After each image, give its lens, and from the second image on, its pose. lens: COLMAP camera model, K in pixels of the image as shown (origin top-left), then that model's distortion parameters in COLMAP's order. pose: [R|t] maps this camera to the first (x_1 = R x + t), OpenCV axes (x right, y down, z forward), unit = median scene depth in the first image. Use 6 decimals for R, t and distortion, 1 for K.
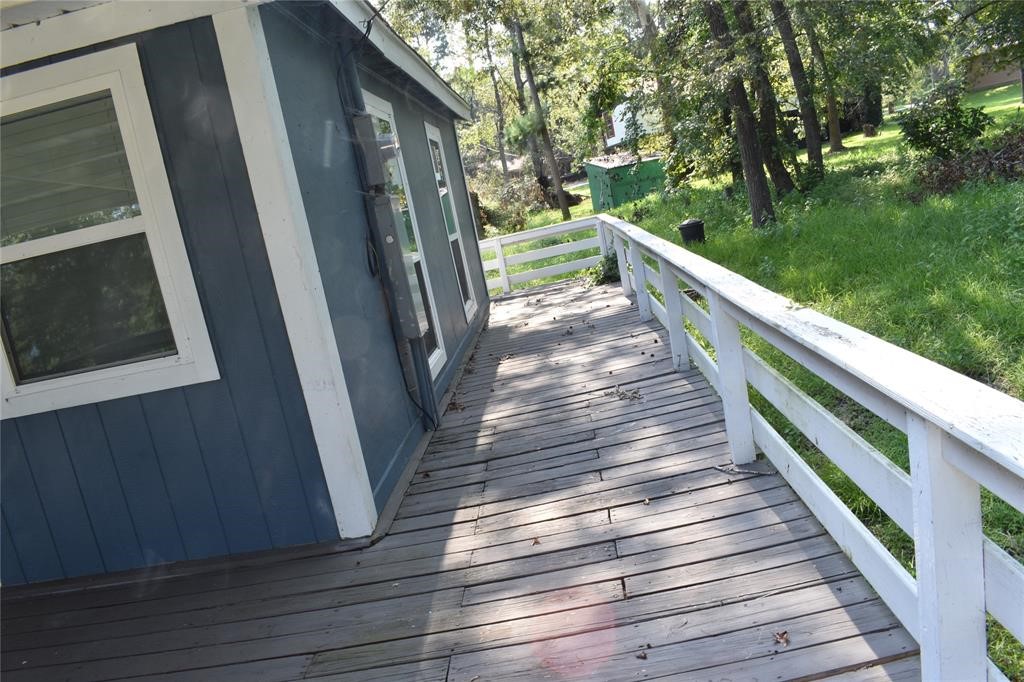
lens RADIAL K [[814.6, 0, 512.0], [0, 814.6, 341.0], [0, 0, 1]] dist [-0.093008, 0.011624]
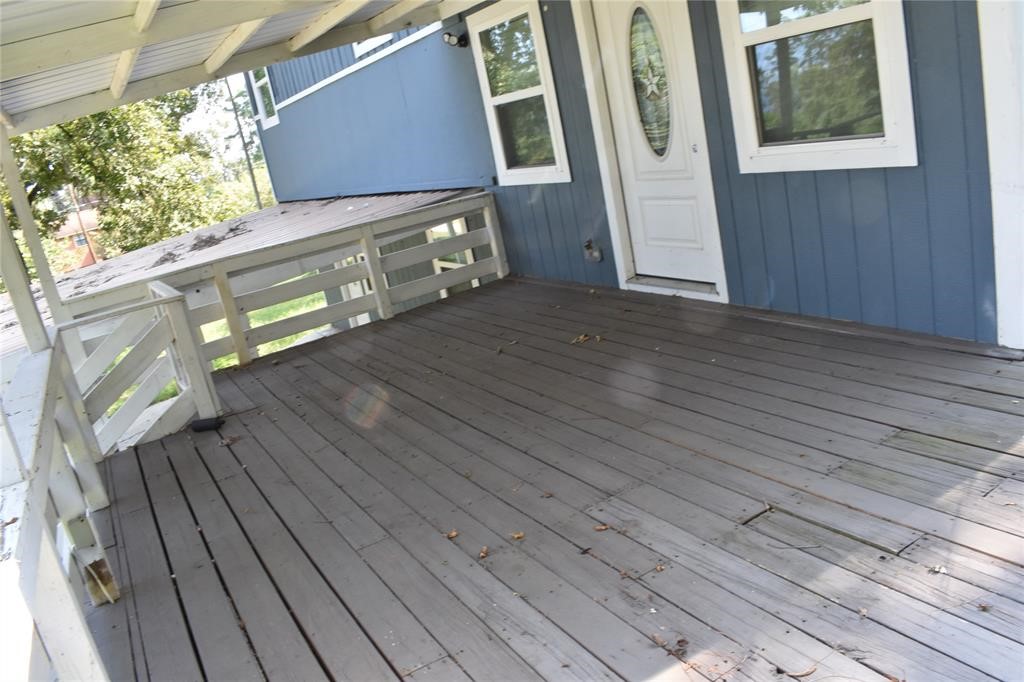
lens RADIAL K [[814.6, 0, 512.0], [0, 814.6, 341.0], [0, 0, 1]] dist [-0.093008, 0.011624]
pose [[0.540539, 0.303108, -0.784820, 0.232487], [-0.057481, 0.943971, 0.324985, -0.042442], [0.839353, -0.130555, 0.527676, -0.018405]]
